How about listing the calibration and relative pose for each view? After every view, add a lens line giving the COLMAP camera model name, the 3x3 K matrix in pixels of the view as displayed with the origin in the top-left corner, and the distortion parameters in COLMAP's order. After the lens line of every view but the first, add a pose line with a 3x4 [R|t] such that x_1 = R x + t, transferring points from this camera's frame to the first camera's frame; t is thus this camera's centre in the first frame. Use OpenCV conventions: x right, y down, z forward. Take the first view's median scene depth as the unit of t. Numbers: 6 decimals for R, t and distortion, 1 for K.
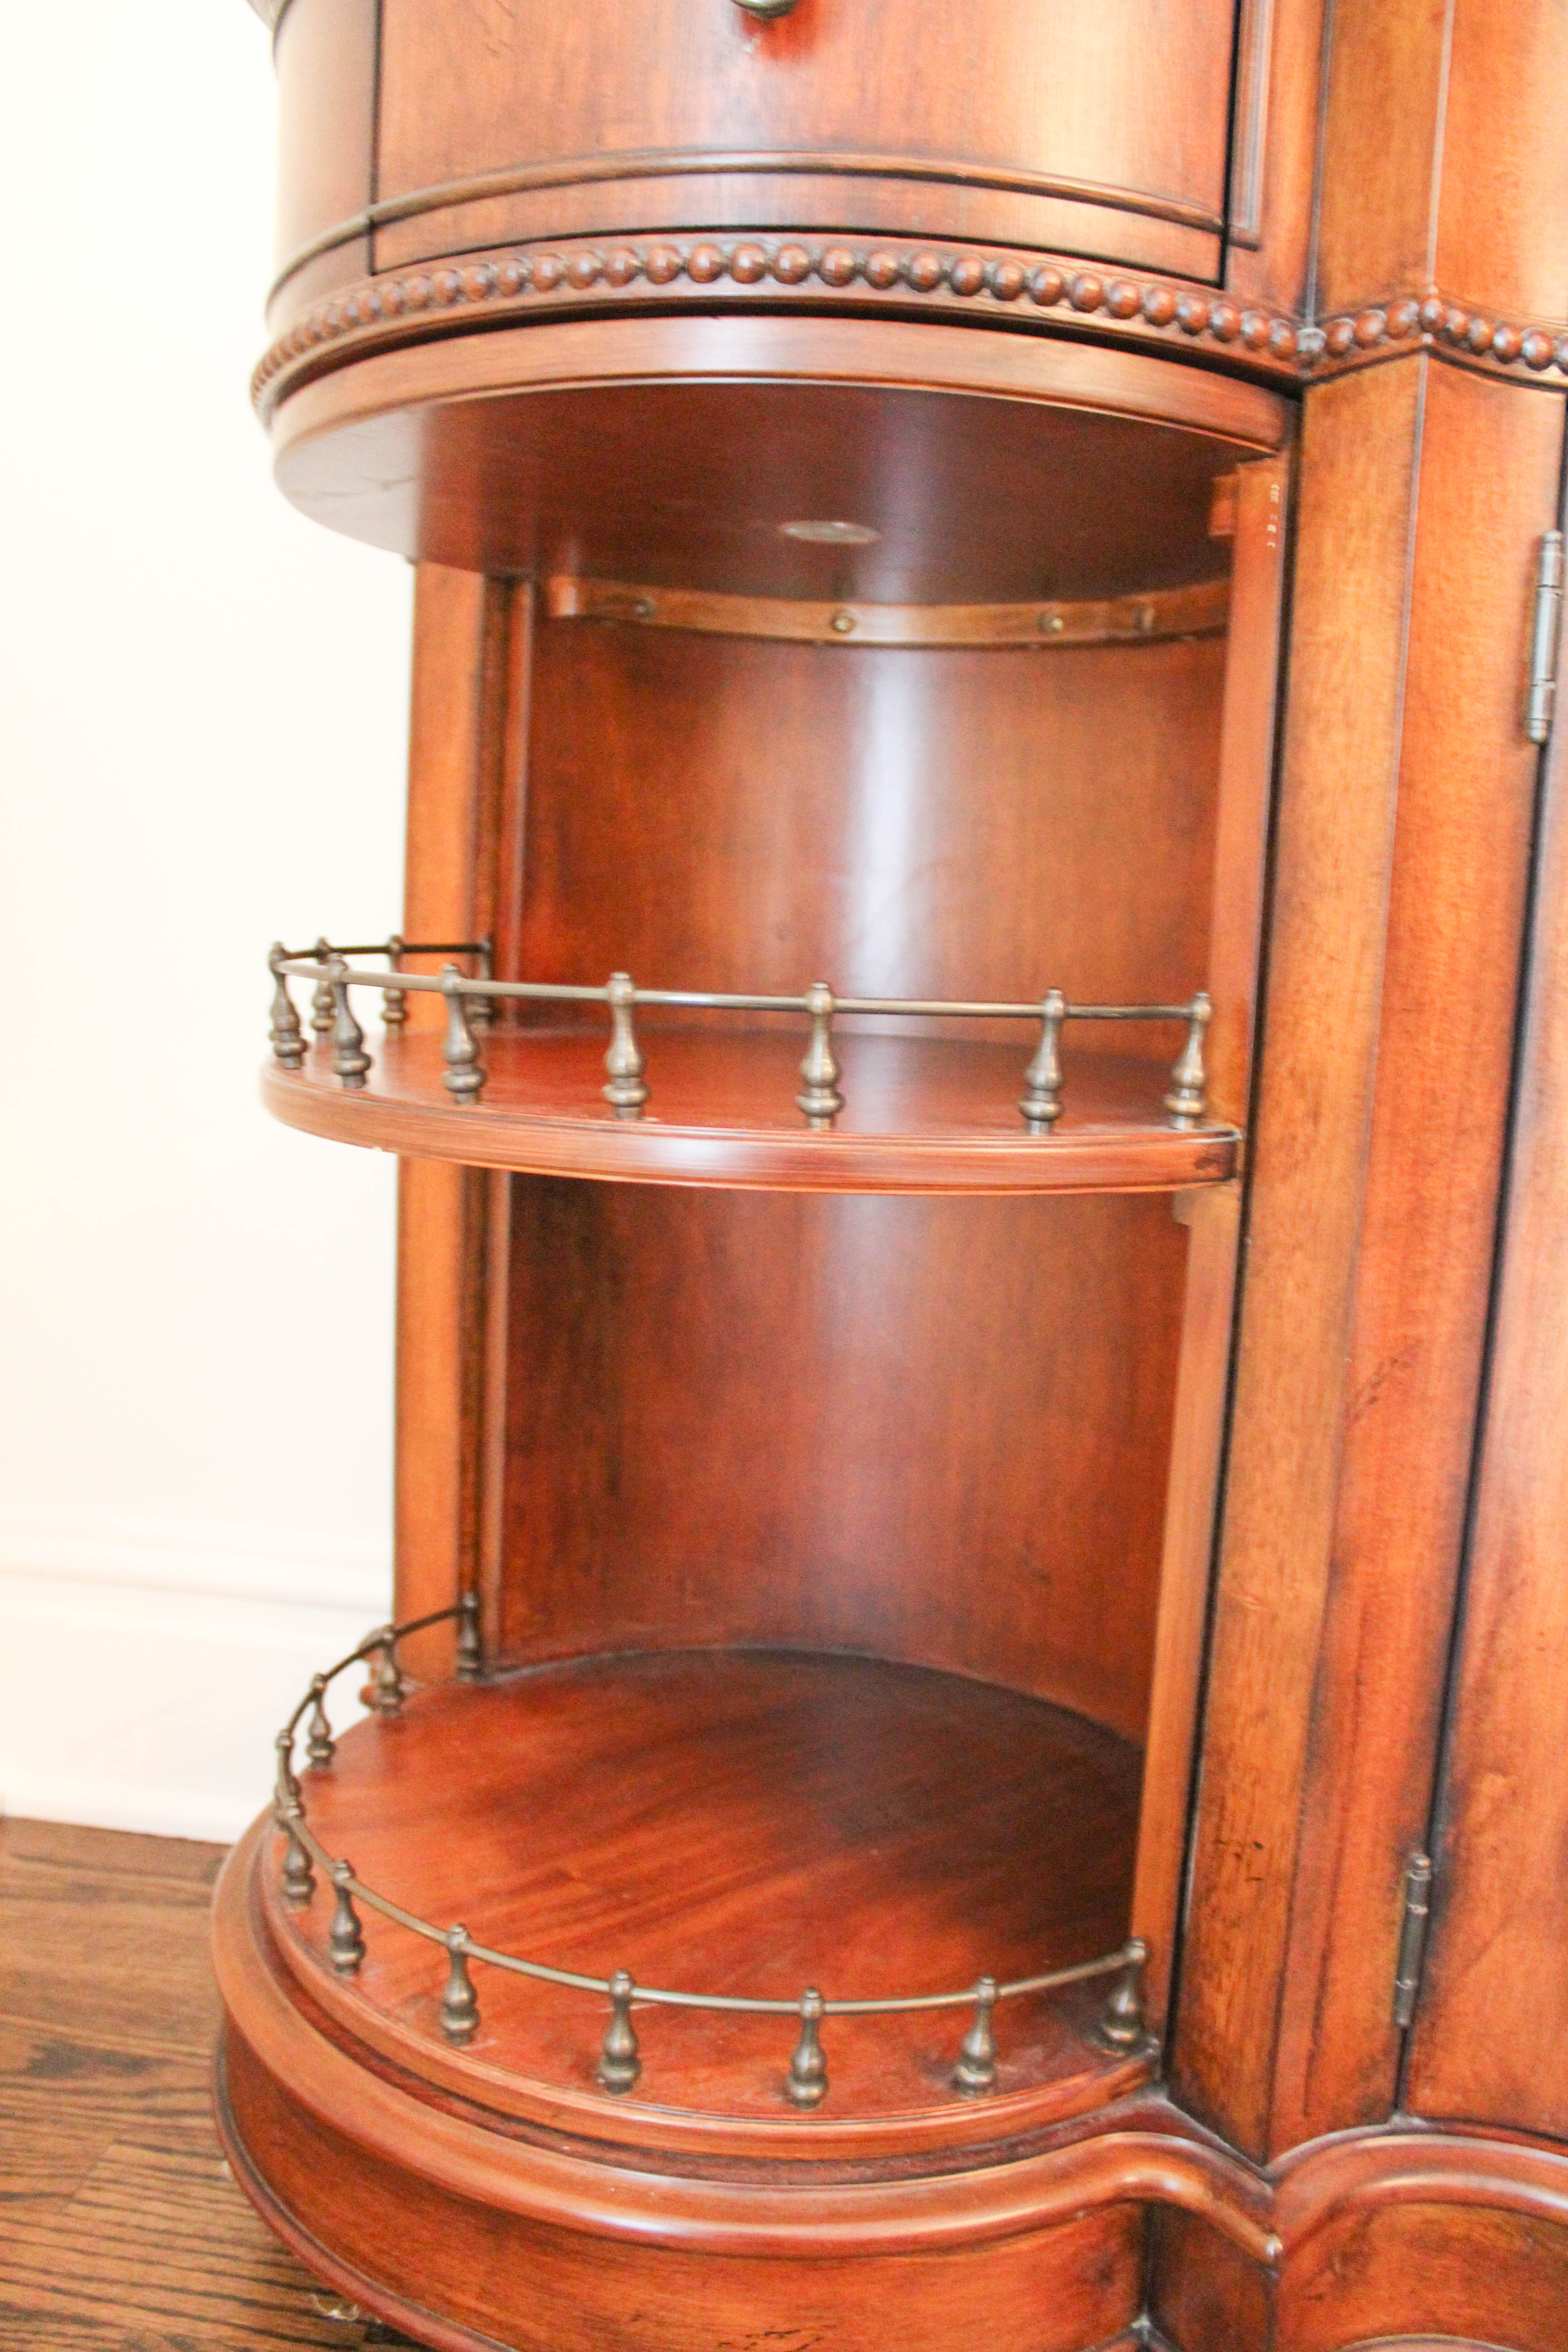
lens RADIAL K [[1928.5, 0, 784.0], [0, 1928.5, 1176.0], [0, 0, 1]] dist [-0.160499, 0.132113]
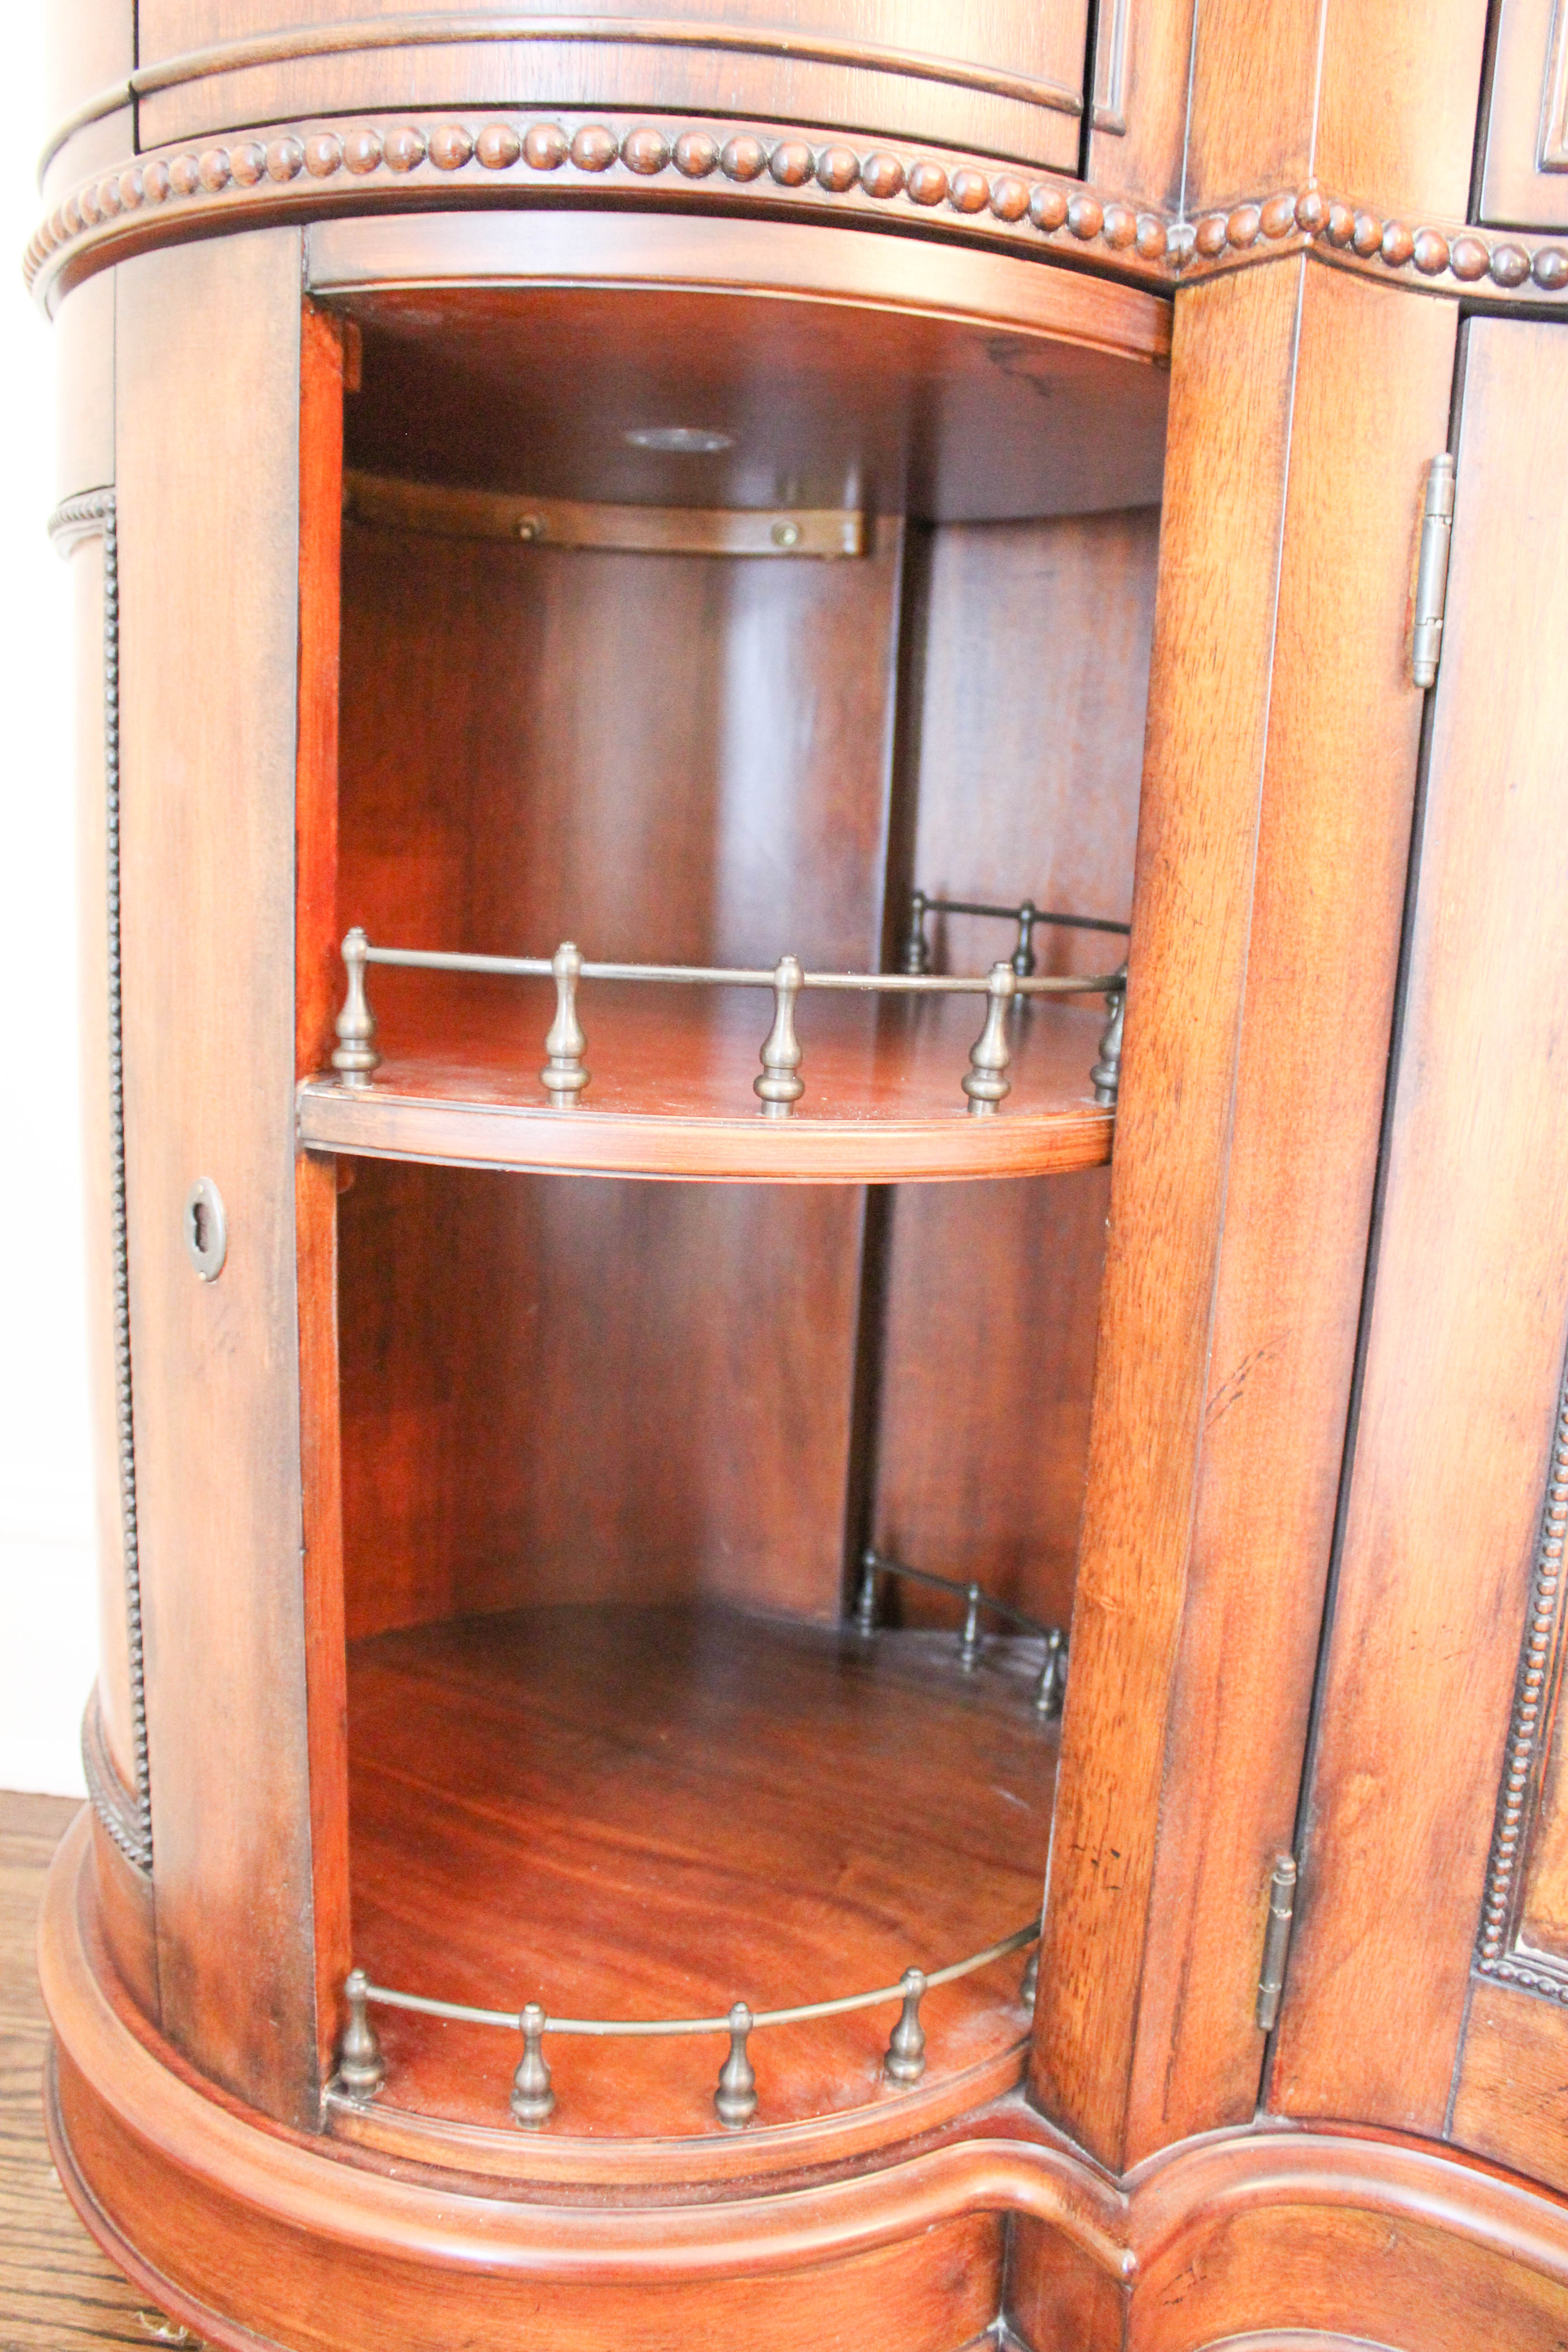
lens RADIAL K [[1928.5, 0, 784.0], [0, 1928.5, 1176.0], [0, 0, 1]] dist [-0.160499, 0.132113]
pose [[0.999202, -0.004305, 0.039697, 0.049948], [0.001901, 0.998172, 0.060403, -0.046694], [-0.039885, -0.060280, 0.997384, 0.076393]]
